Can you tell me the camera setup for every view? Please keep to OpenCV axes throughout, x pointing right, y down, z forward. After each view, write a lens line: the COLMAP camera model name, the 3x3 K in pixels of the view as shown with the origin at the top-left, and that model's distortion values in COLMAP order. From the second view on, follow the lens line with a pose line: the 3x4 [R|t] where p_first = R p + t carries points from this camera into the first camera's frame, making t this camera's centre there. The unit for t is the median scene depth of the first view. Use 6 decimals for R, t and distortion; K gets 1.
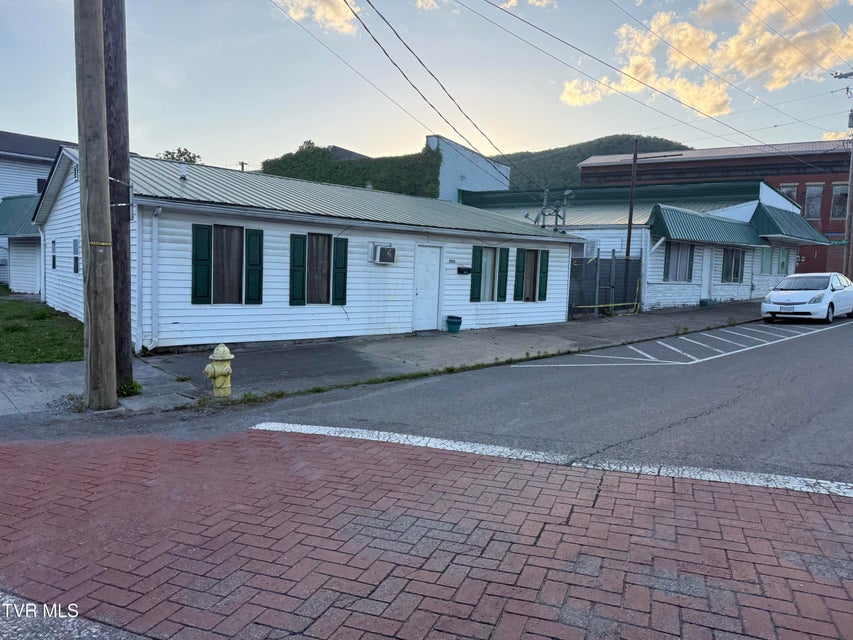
lens RADIAL K [[593.6, 0, 420.4], [0, 593.6, 317.2], [0, 0, 1]] dist [0.041479, -0.041275]
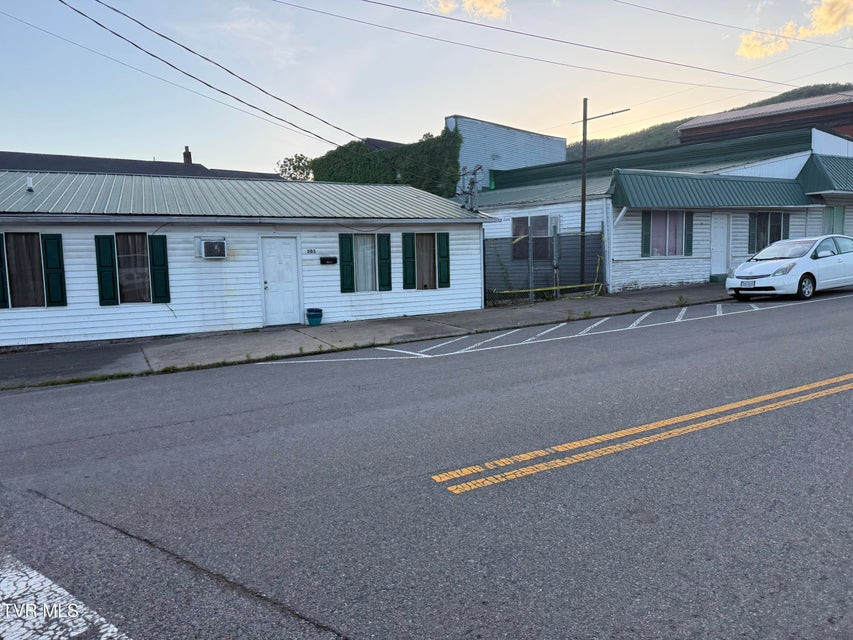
lens RADIAL K [[593.6, 0, 431.2], [0, 593.6, 322.7], [0, 0, 1]] dist [0.041479, -0.041275]
pose [[0.968393, -0.029813, -0.247643, 0.415579], [0.036868, 0.999034, 0.023900, 0.003940], [0.246691, -0.032275, 0.968557, 0.102686]]
